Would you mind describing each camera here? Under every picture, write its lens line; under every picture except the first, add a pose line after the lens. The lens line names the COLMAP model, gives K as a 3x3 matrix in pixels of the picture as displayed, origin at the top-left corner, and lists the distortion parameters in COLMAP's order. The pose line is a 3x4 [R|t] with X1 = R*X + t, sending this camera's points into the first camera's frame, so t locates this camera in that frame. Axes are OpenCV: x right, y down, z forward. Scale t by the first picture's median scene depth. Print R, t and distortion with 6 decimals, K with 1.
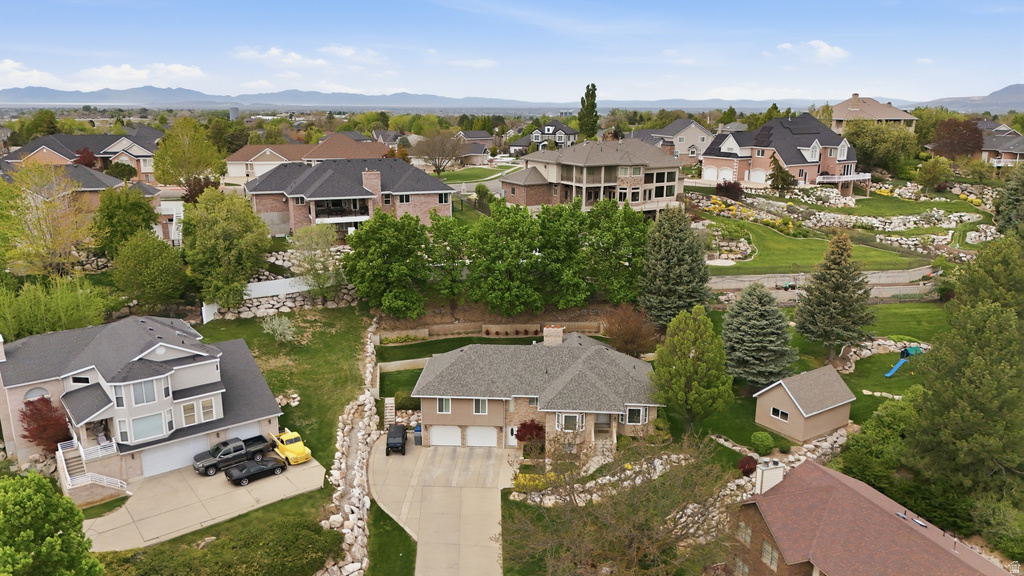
lens RADIAL K [[752.6, 0, 512.1], [0, 752.6, 295.2], [0, 0, 1]] dist [0.087373, -0.093402]
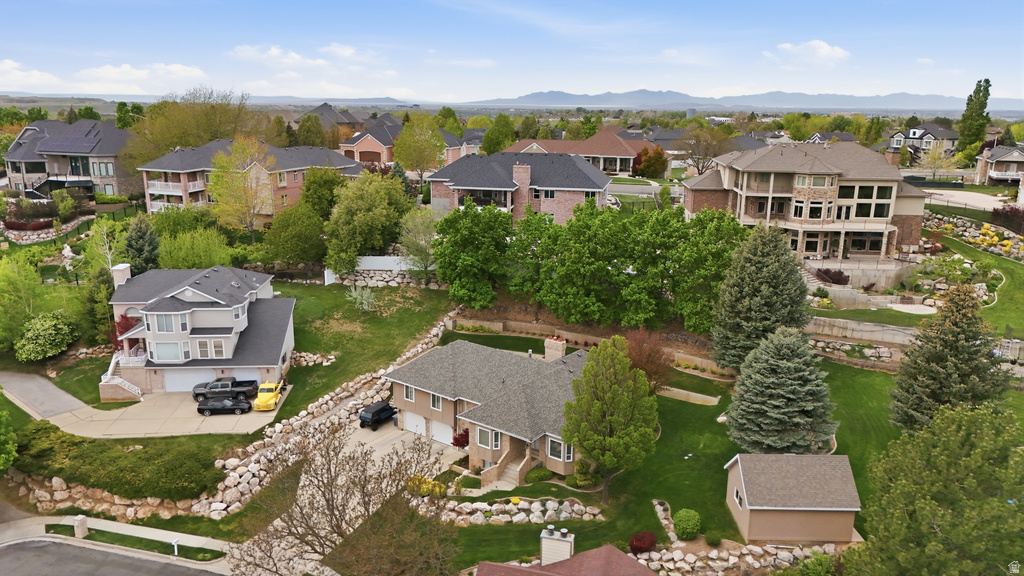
lens RADIAL K [[752.6, 0, 512.1], [0, 752.6, 295.2], [0, 0, 1]] dist [0.087373, -0.093402]
pose [[0.827443, 0.146360, -0.542141, 0.495984], [-0.147797, 0.988159, 0.041195, -0.040206], [0.541751, 0.046040, 0.839277, 0.197215]]
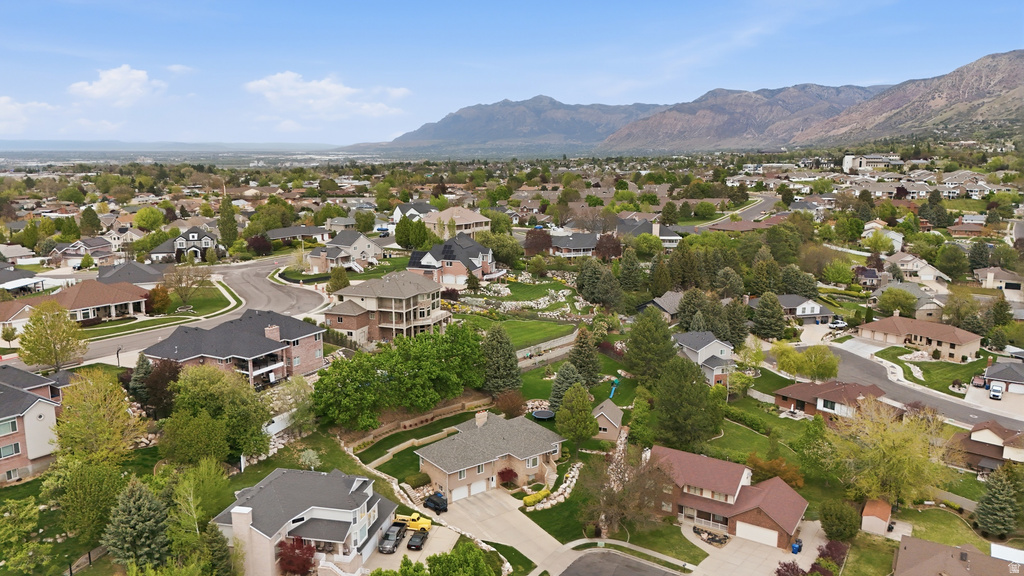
lens RADIAL K [[752.6, 0, 512.1], [0, 752.6, 295.2], [0, 0, 1]] dist [0.087373, -0.093402]
pose [[0.767342, -0.129652, 0.627994, -0.889559], [0.162863, 0.986637, 0.004693, -0.205230], [-0.620211, 0.098676, 0.778204, -0.349124]]
